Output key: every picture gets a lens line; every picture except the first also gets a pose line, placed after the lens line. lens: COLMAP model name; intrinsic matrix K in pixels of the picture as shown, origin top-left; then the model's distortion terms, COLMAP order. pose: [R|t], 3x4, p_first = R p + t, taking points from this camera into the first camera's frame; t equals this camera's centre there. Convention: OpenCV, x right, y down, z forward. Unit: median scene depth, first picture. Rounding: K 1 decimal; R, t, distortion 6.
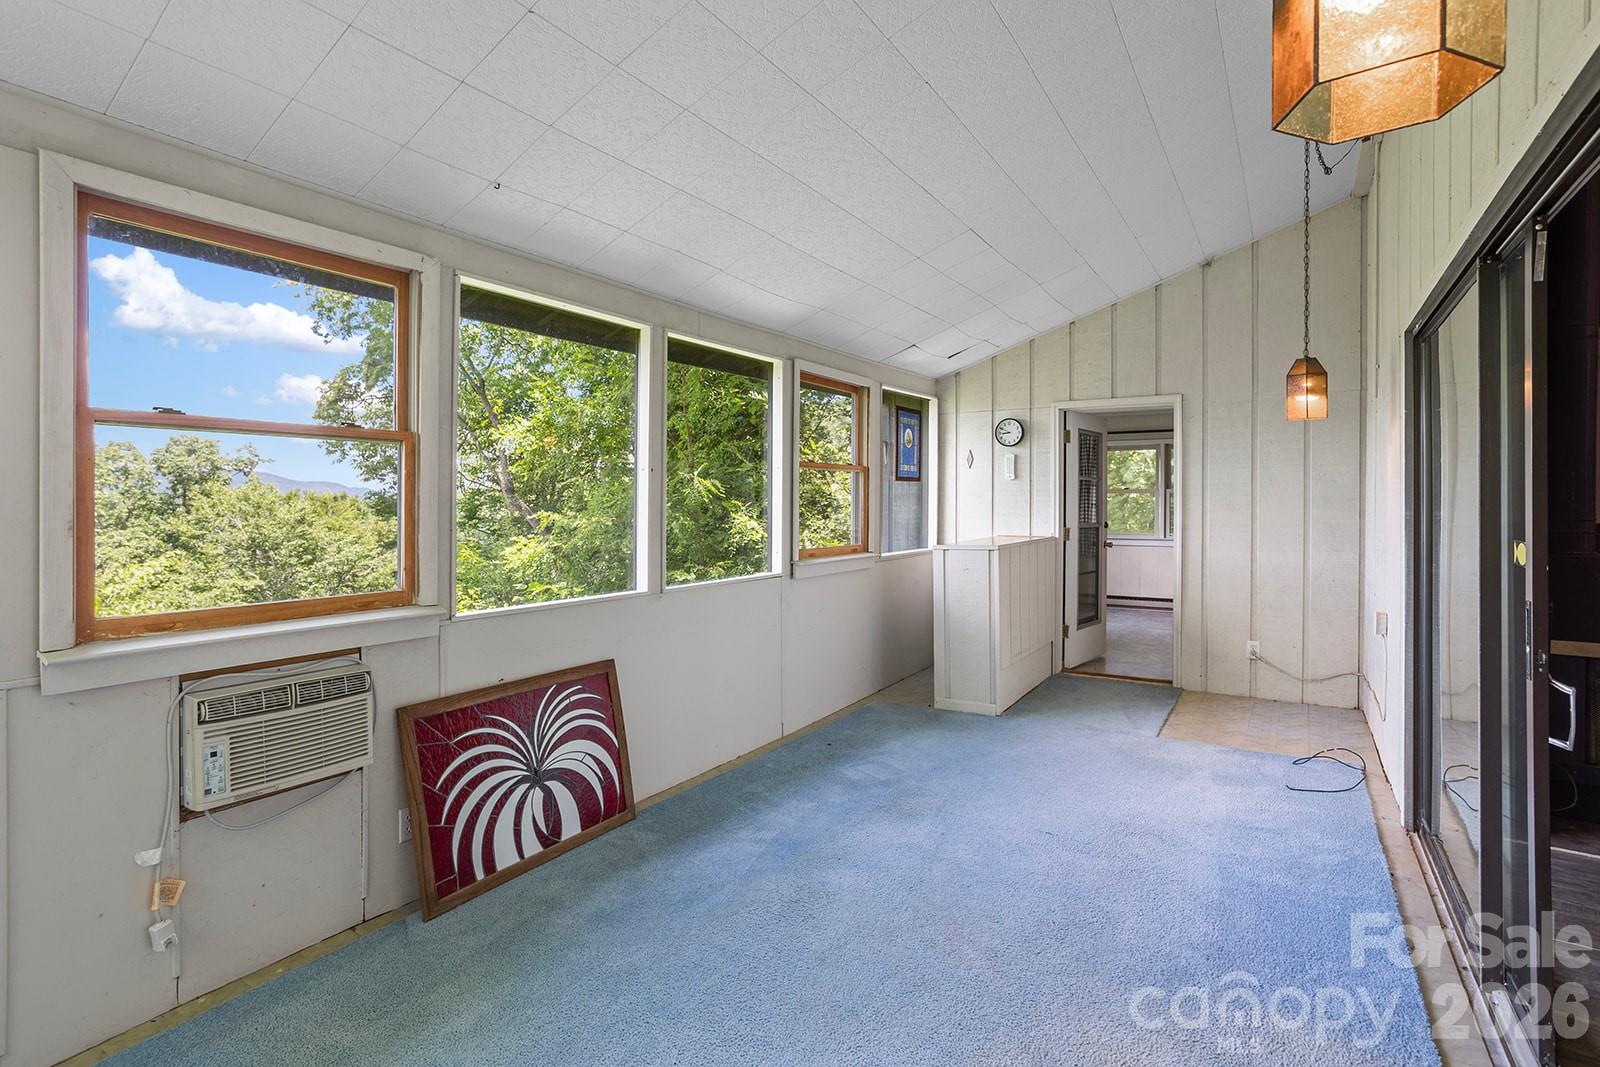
lens RADIAL K [[775.5, 0, 782.0], [0, 775.5, 503.8], [0, 0, 1]] dist [-0.025629, 0.006578]
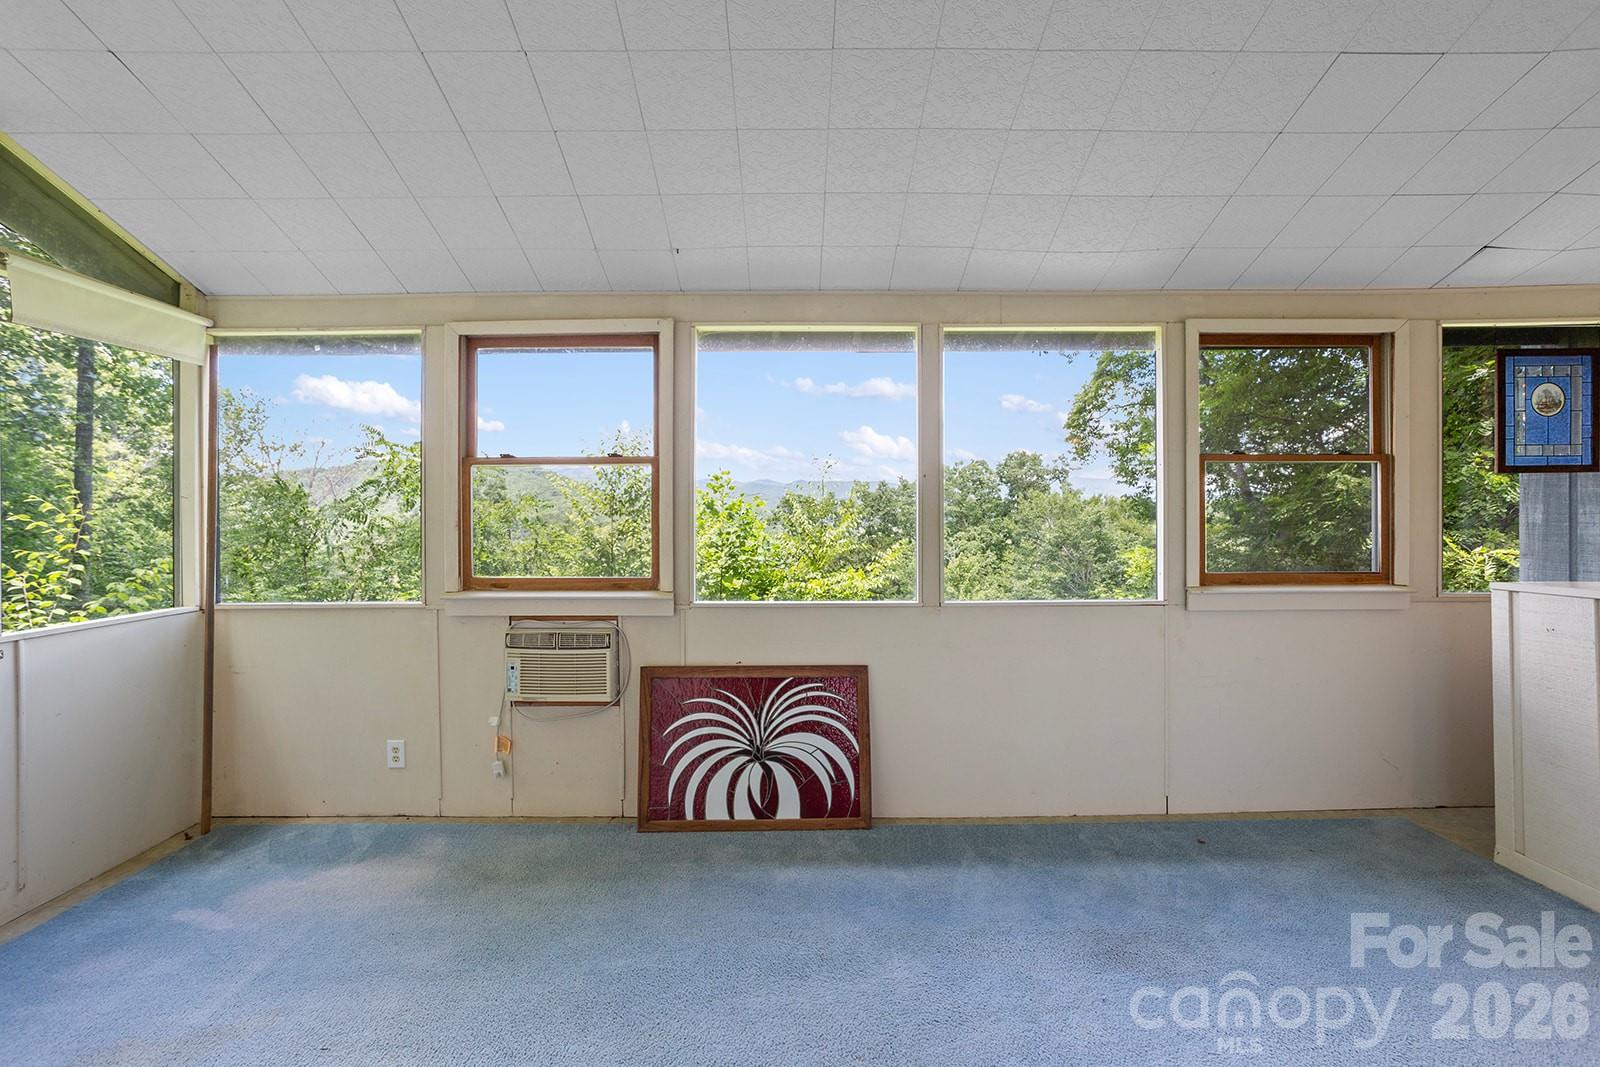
lens RADIAL K [[775.5, 0, 819.4], [0, 775.5, 503.3], [0, 0, 1]] dist [-0.025629, 0.006578]
pose [[0.562038, -0.003200, -0.827105, 0.646286], [0.000315, 0.999993, -0.003654, -0.009135], [0.827112, 0.001793, 0.562035, 0.419146]]
